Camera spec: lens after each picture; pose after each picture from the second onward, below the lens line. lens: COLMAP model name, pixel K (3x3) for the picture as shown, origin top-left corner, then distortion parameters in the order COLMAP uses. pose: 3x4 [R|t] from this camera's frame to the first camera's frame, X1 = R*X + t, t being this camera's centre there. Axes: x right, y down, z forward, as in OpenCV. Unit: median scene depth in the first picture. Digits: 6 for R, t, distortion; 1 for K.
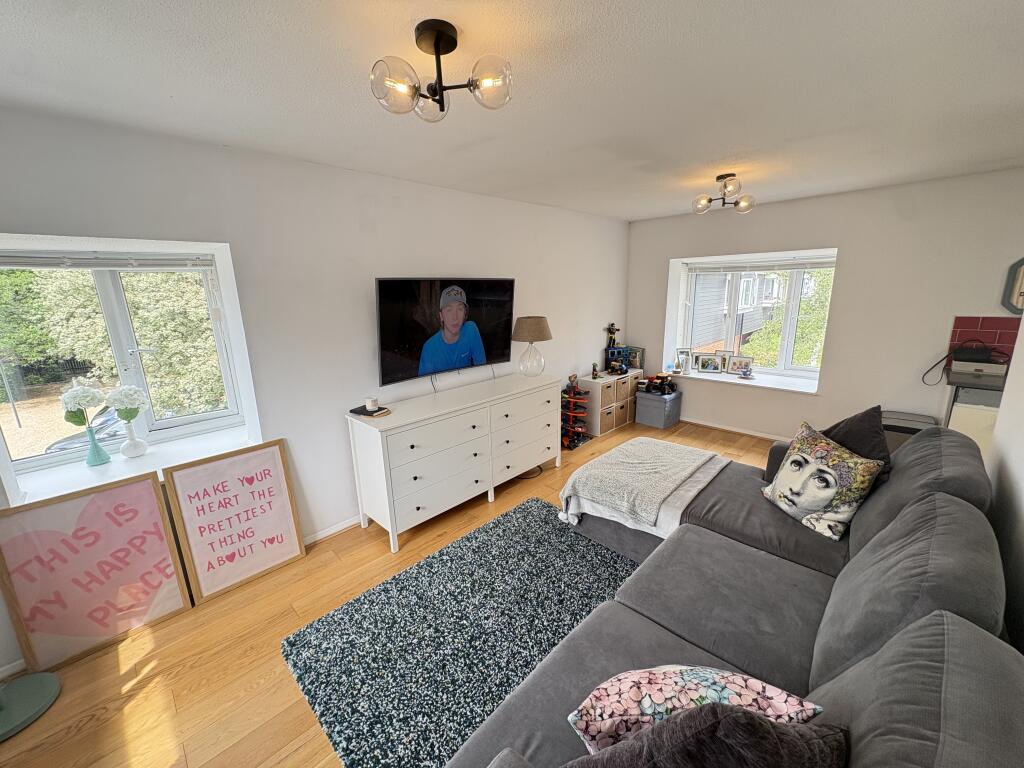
lens RADIAL K [[406.7, 0, 512.0], [0, 406.7, 384.0], [0, 0, 1]] dist [-0.000424, 0.000232]
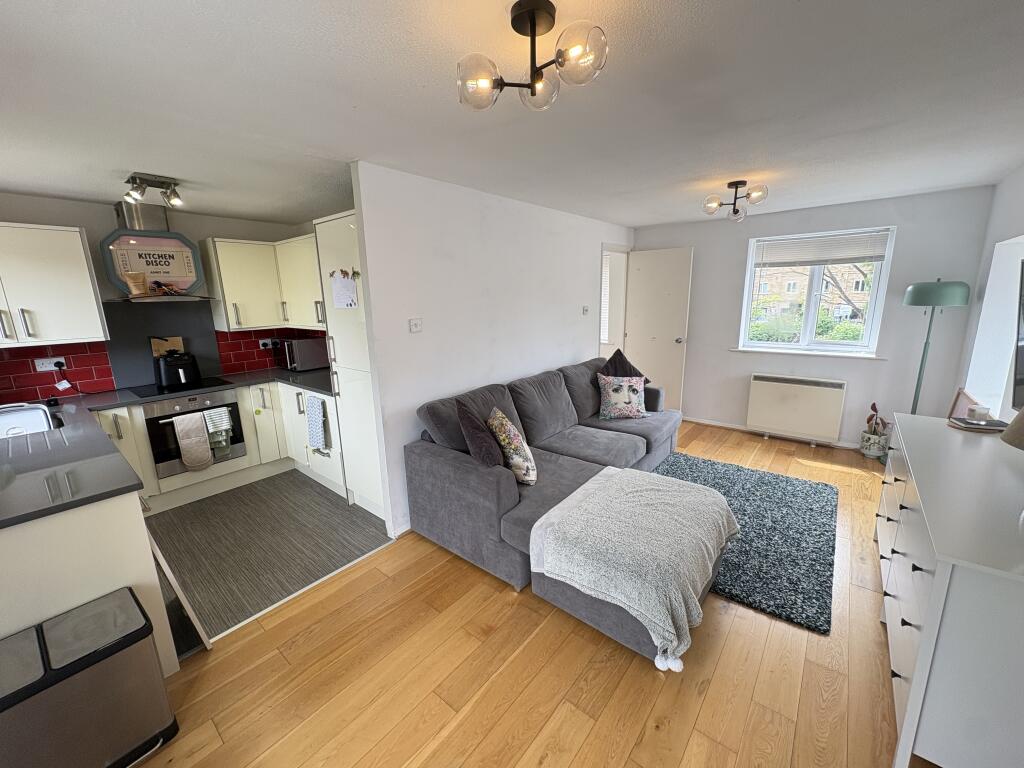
lens RADIAL K [[406.7, 0, 512.0], [0, 406.7, 384.0], [0, 0, 1]] dist [-0.000424, 0.000232]
pose [[-0.995355, 0.062434, -0.073276, 0.788951], [0.024488, 0.900345, 0.434487, -0.471925], [0.093101, 0.430675, -0.897692, 1.974346]]
